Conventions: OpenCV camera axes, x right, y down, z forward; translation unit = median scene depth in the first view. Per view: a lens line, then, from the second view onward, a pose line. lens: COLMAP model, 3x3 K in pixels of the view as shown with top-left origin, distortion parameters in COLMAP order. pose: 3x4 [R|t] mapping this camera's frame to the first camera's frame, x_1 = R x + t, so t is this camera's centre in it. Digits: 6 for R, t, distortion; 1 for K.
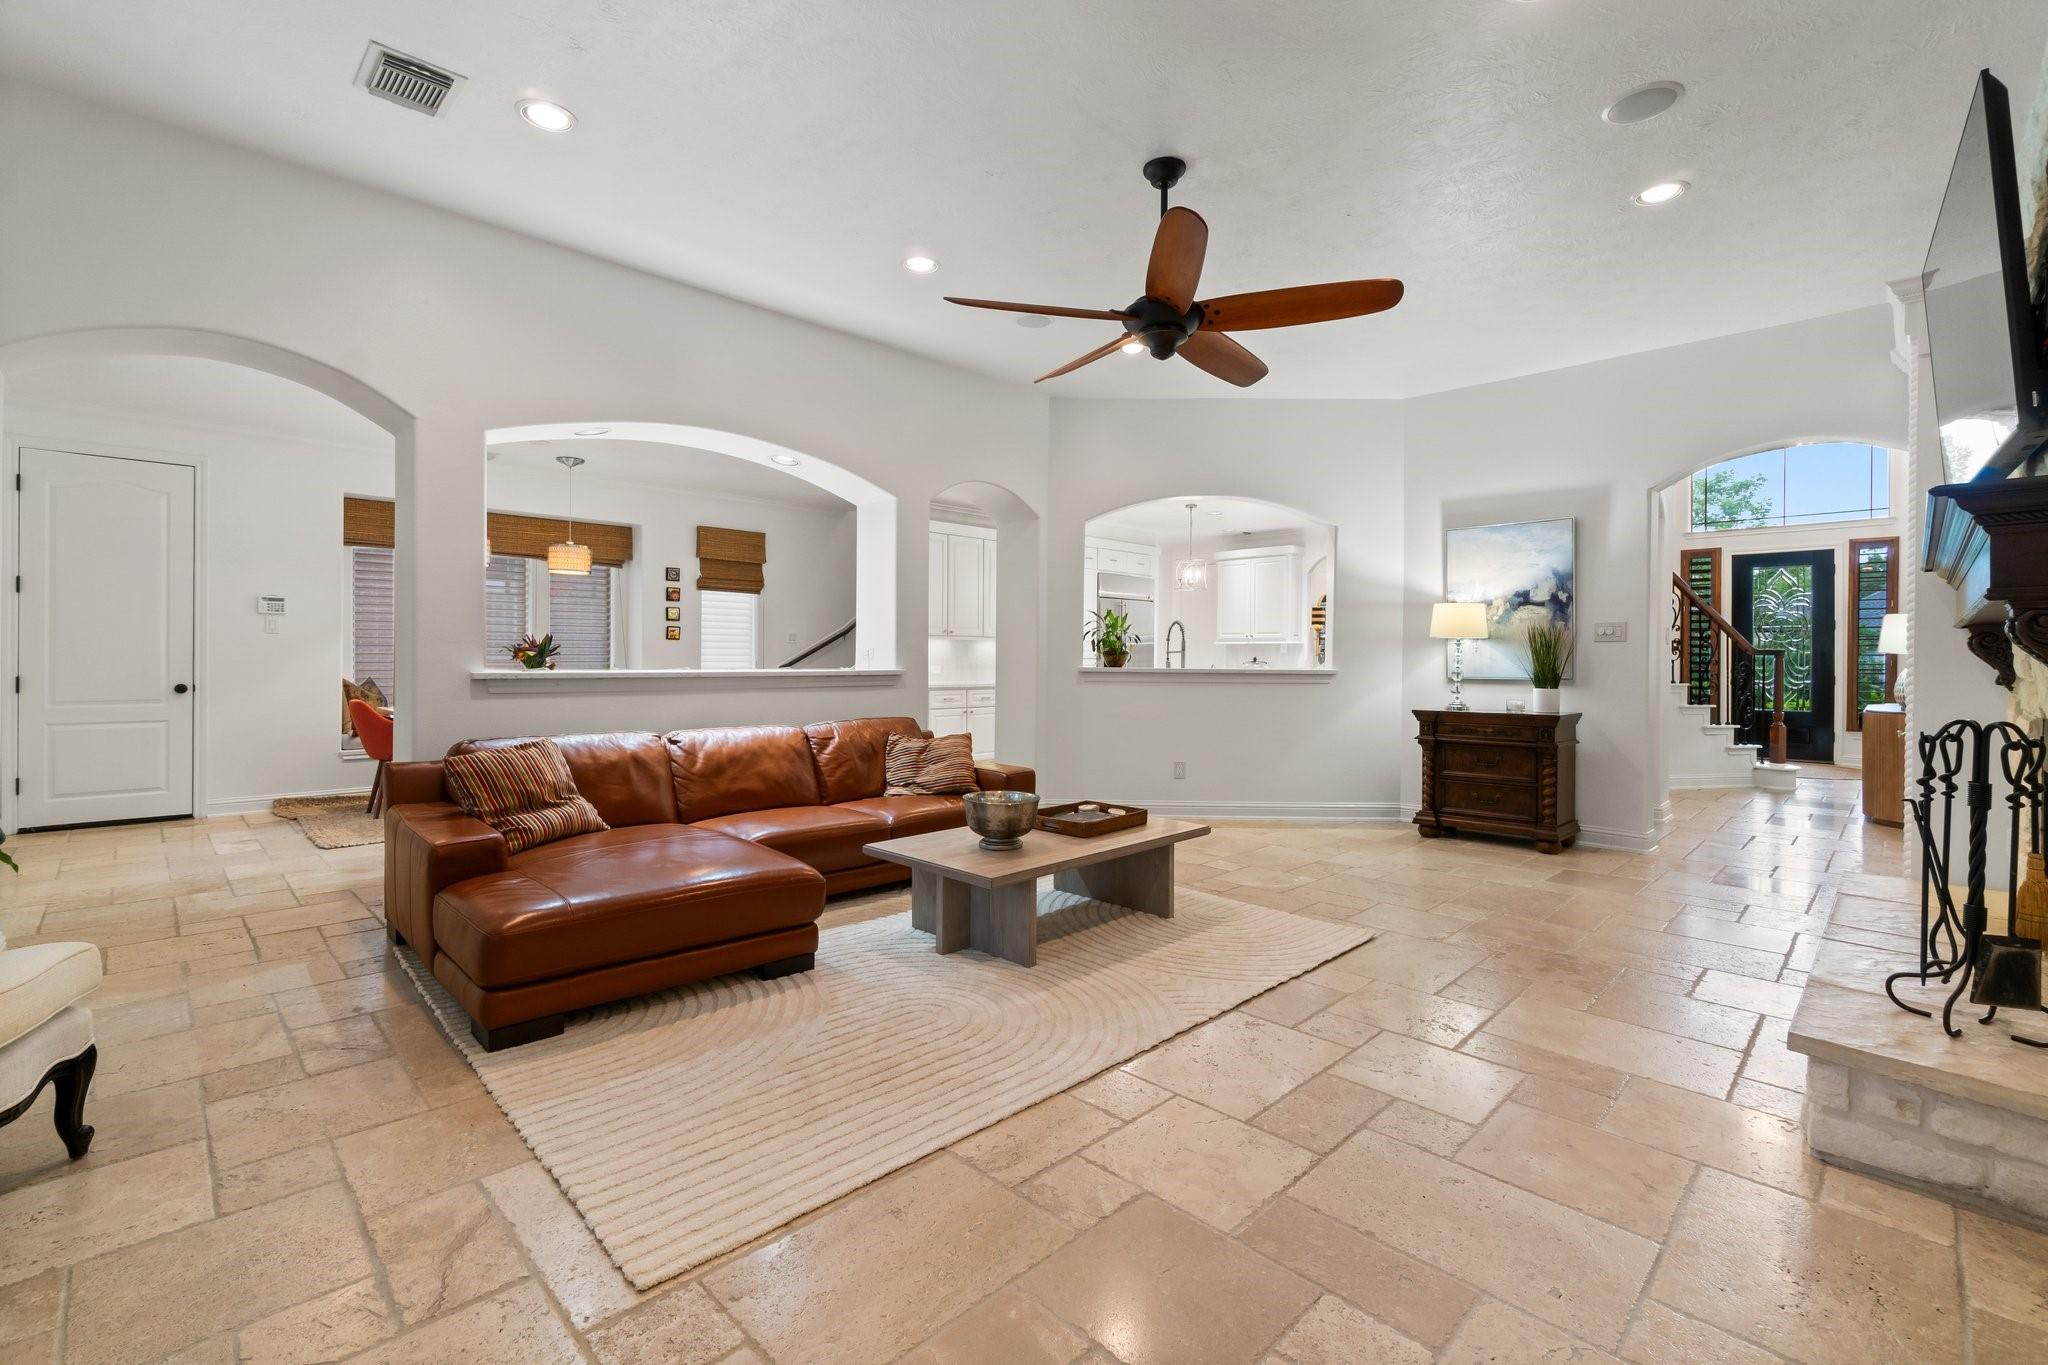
lens RADIAL K [[904.4, 0, 1012.6], [0, 904.4, 645.0], [0, 0, 1]] dist [-0.001206, -0.000236]
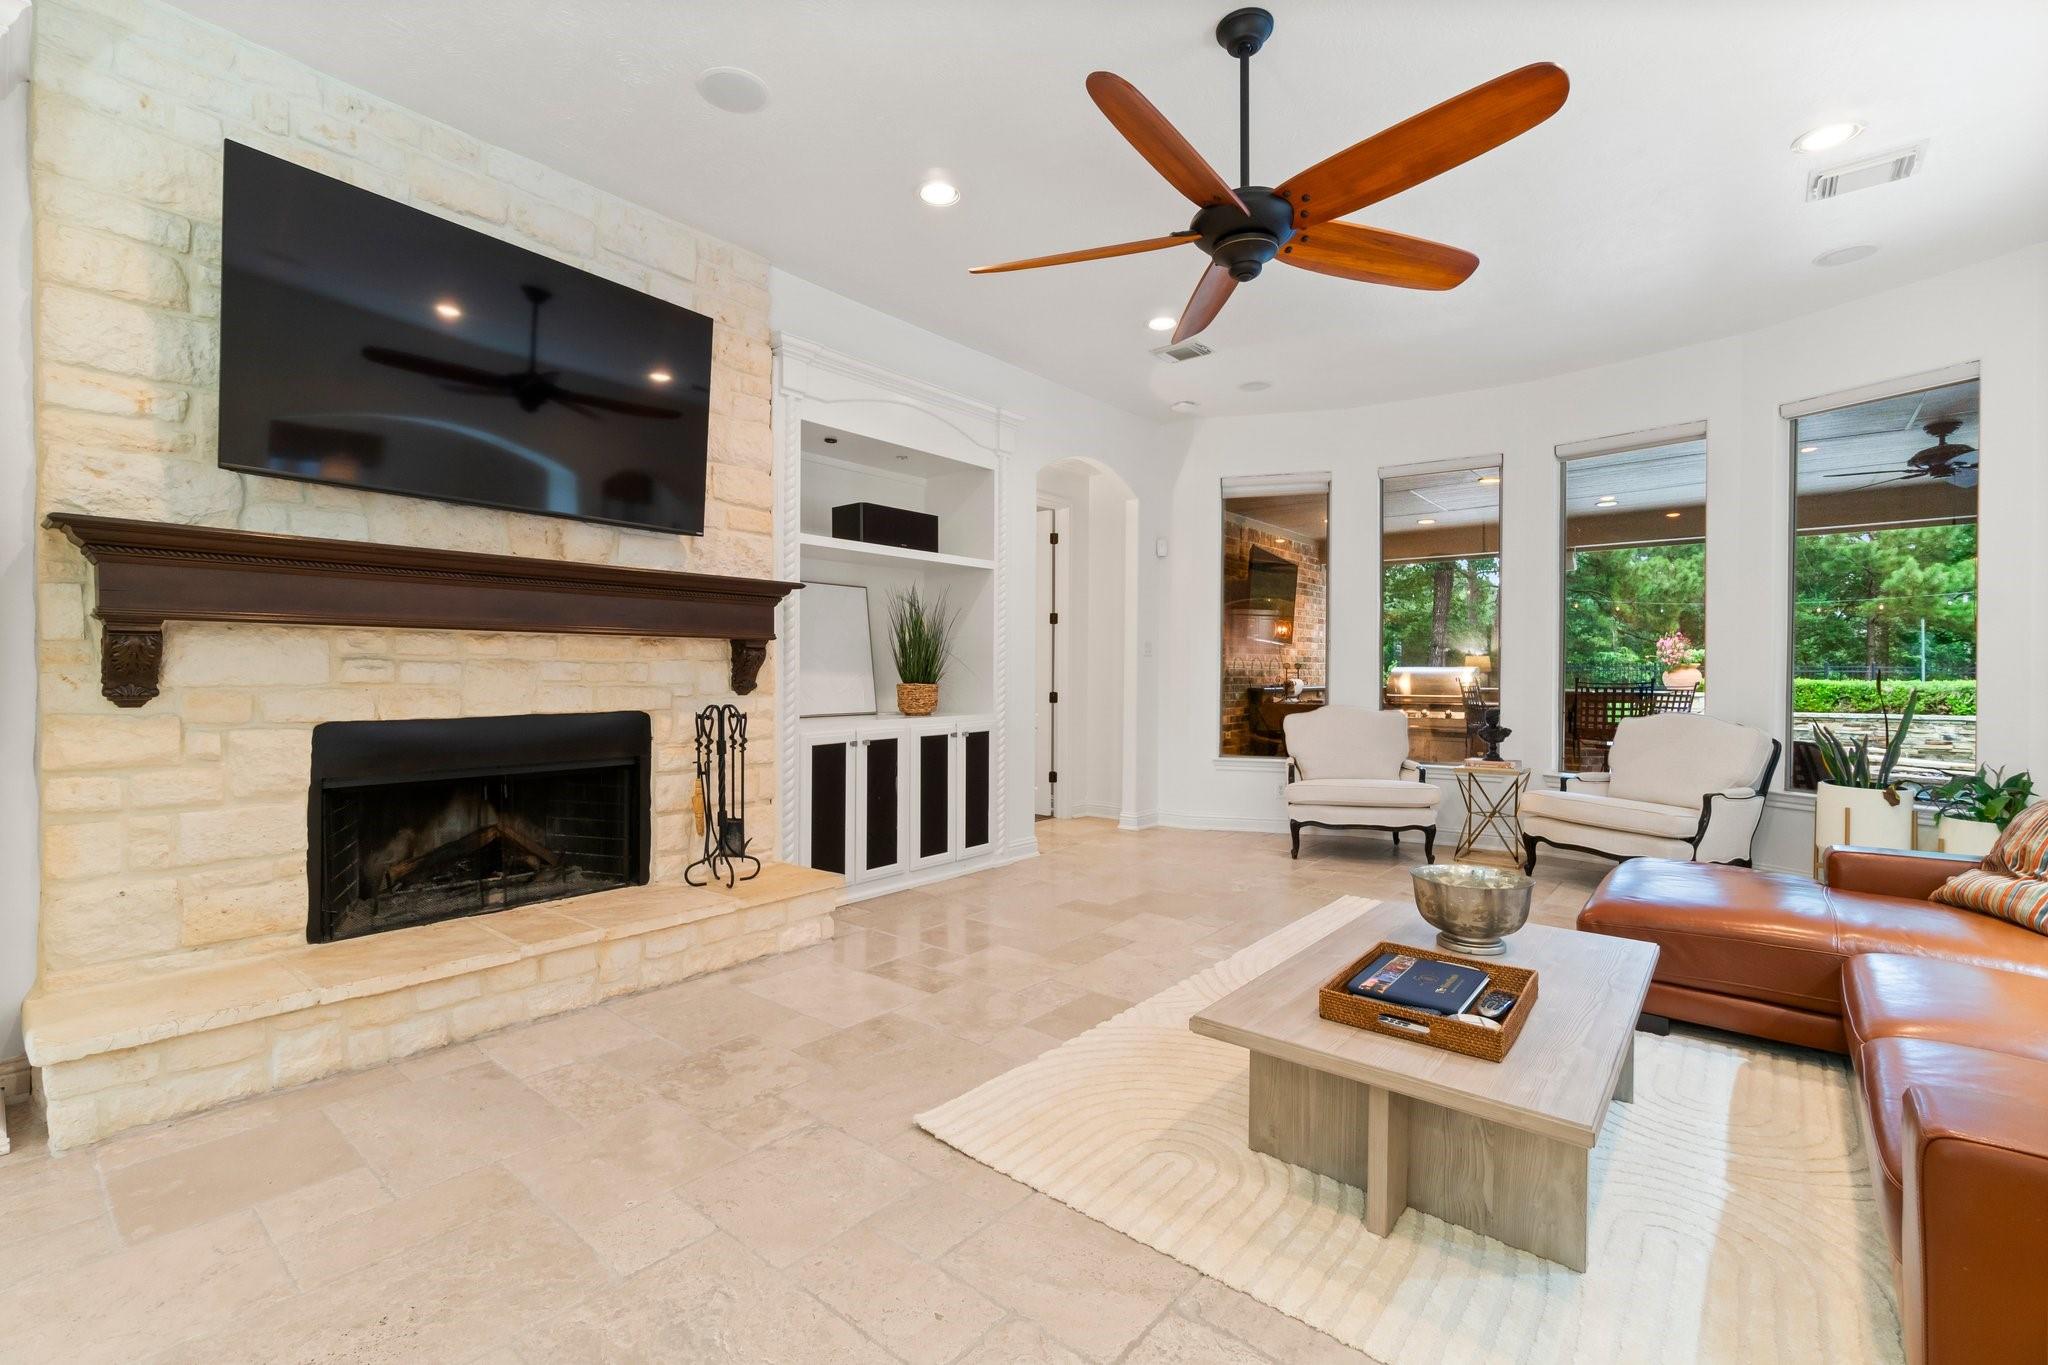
lens RADIAL K [[890.9, 0, 1008.3], [0, 890.9, 676.1], [0, 0, 1]] dist [0.000063, 0.000076]
pose [[-0.995909, -0.012021, -0.089557, 0.258299], [-0.011130, 0.999884, -0.010440, 0.015882], [0.089672, -0.009400, -0.995927, 1.050415]]
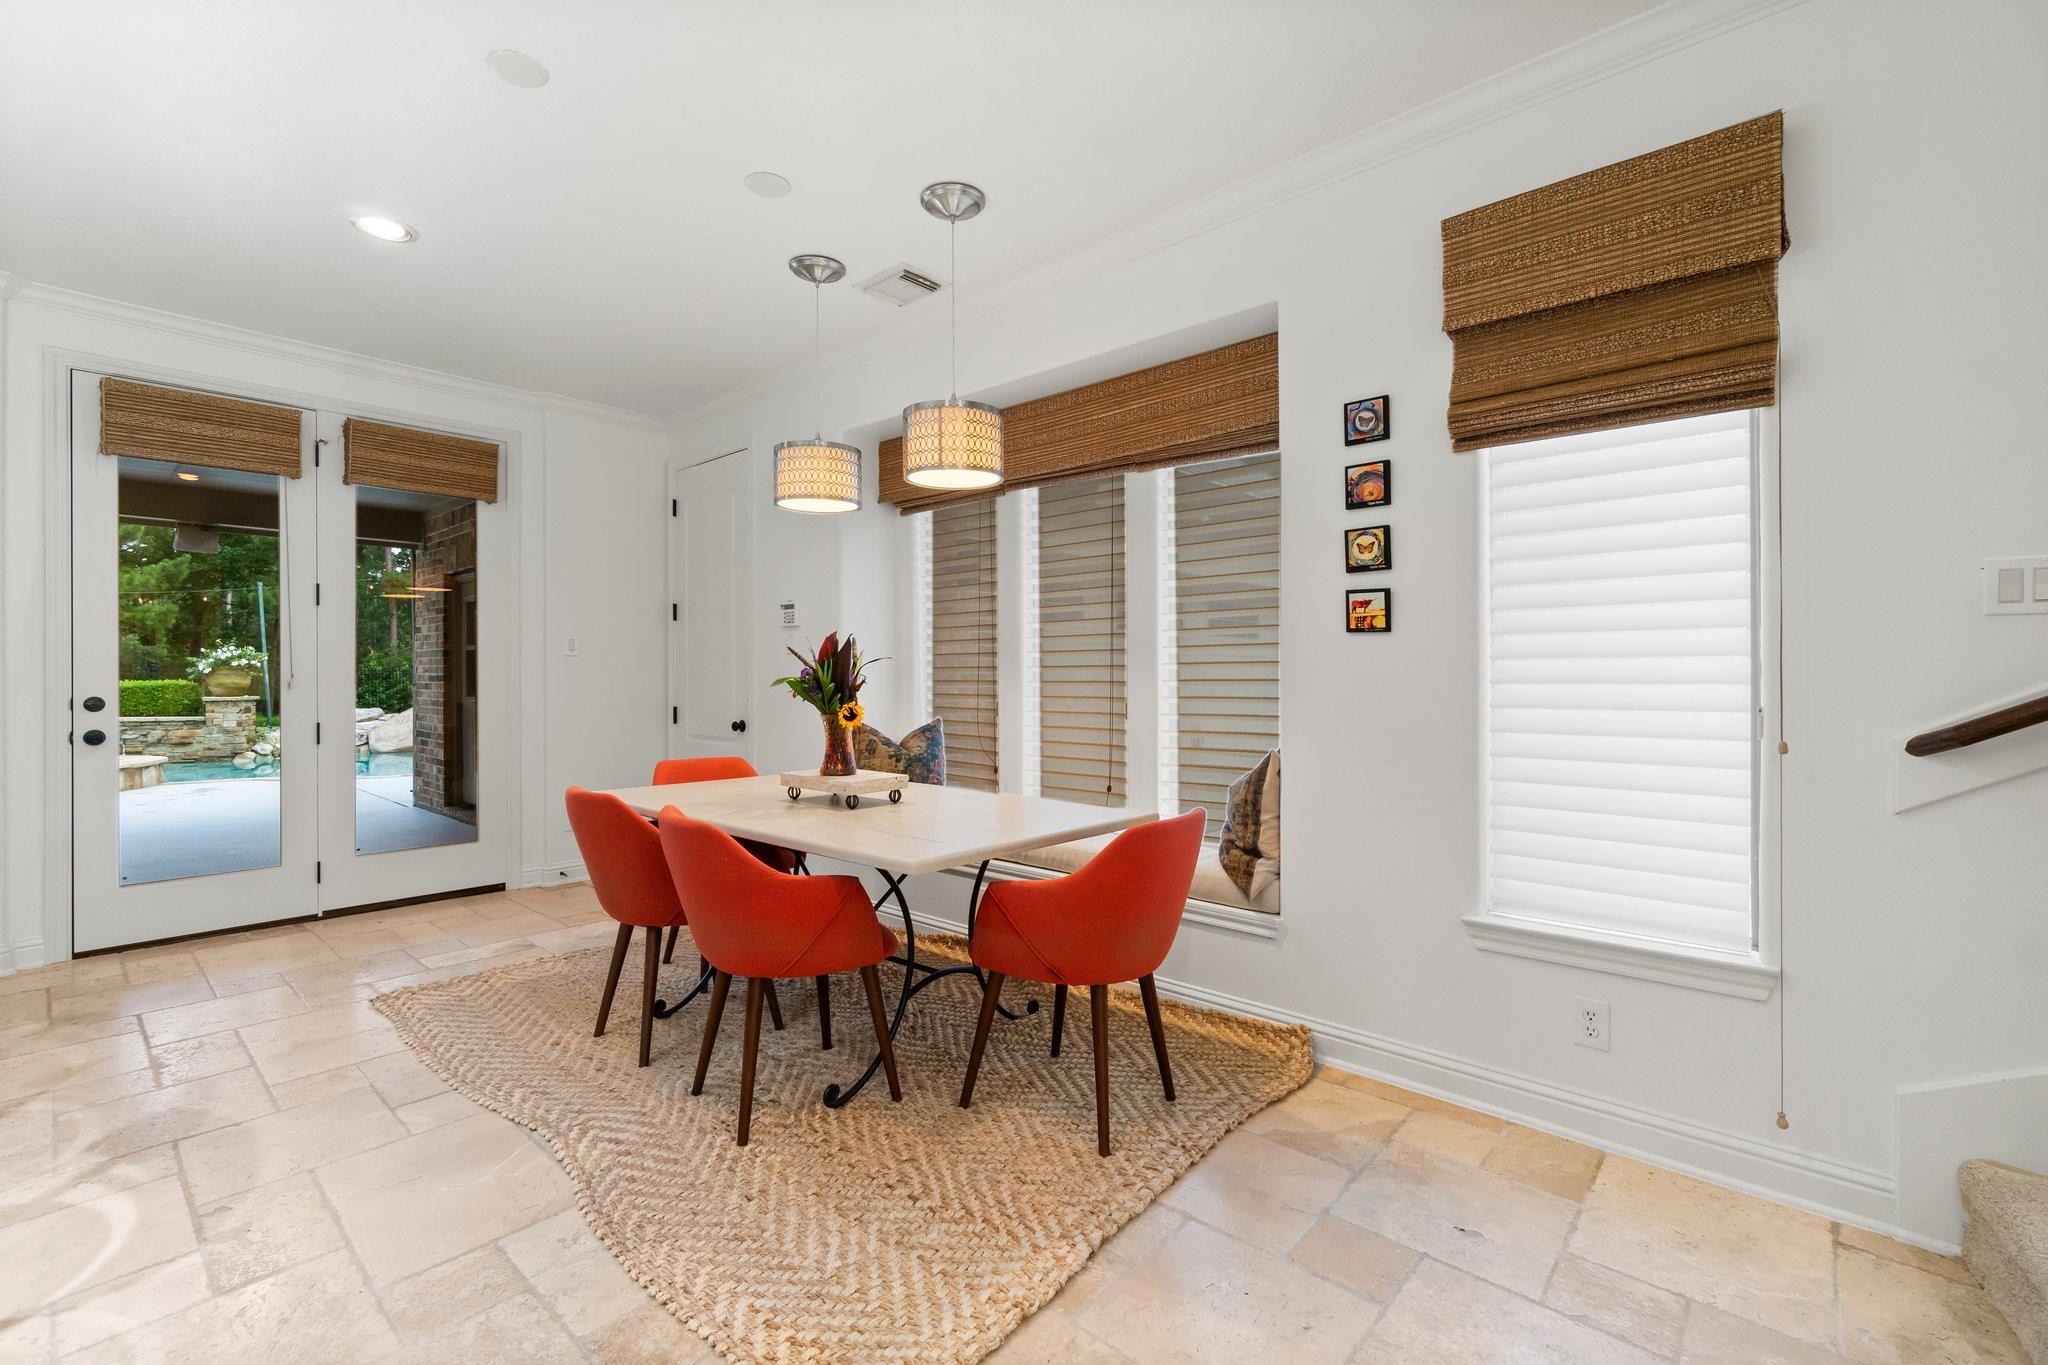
lens RADIAL K [[880.3, 0, 1024.0], [0, 880.3, 682.5], [0, 0, 1]] dist [-0.002892, -0.000300]
pose [[0.067273, -0.000878, -0.997734, -0.125784], [0.016486, 0.999864, 0.000231, 0.013753], [0.997598, -0.016464, 0.067279, 1.275100]]
